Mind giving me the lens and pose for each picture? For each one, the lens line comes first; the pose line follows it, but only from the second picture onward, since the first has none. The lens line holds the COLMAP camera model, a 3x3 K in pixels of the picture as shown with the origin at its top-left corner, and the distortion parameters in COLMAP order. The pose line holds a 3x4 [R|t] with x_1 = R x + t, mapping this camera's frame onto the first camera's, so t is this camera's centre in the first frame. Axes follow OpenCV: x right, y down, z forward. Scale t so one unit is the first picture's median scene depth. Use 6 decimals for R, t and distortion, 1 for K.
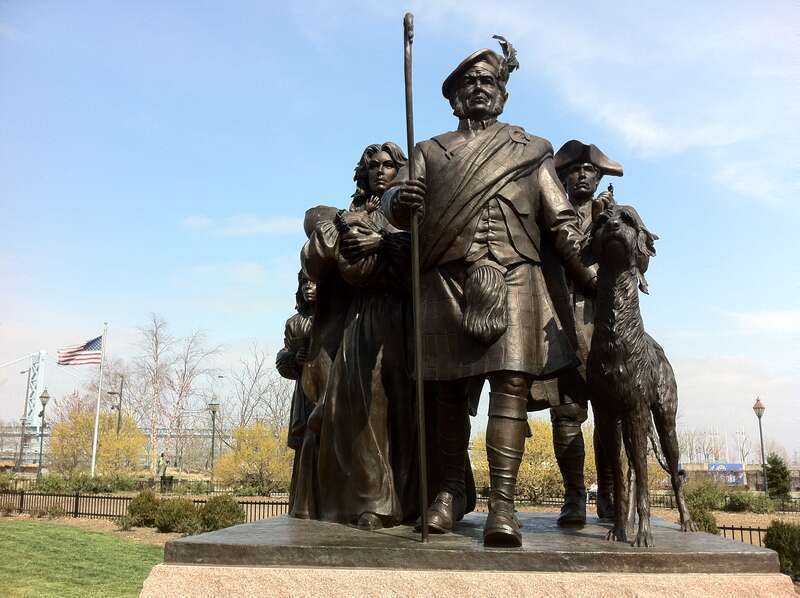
lens RADIAL K [[630.2, 0, 400.0], [0, 630.2, 299.0], [0, 0, 1]] dist [0.012298, -0.000038]
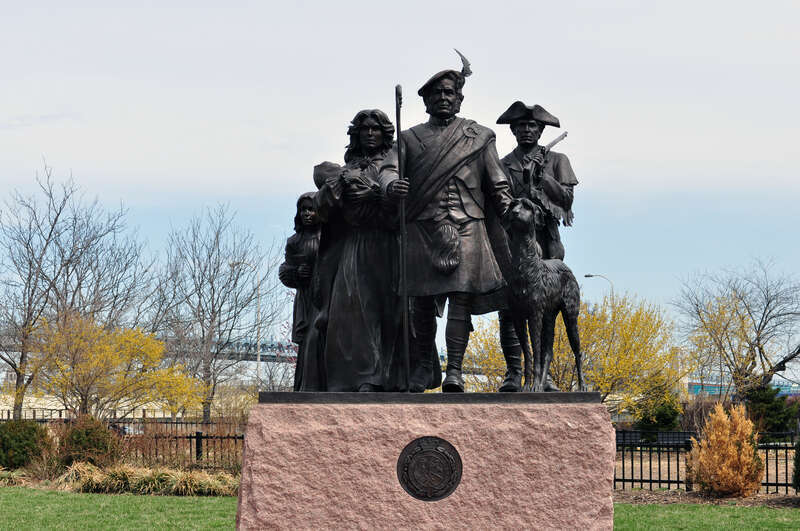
lens RADIAL K [[1743.3, 0, 400.0], [0, 1743.3, 265.5], [0, 0, 1]] dist [-0.008179, 0.034847]
pose [[0.997662, -0.007415, 0.067938, -0.254039], [-0.004067, 0.985892, 0.167332, -0.630284], [-0.068221, -0.167217, 0.983557, -3.042766]]
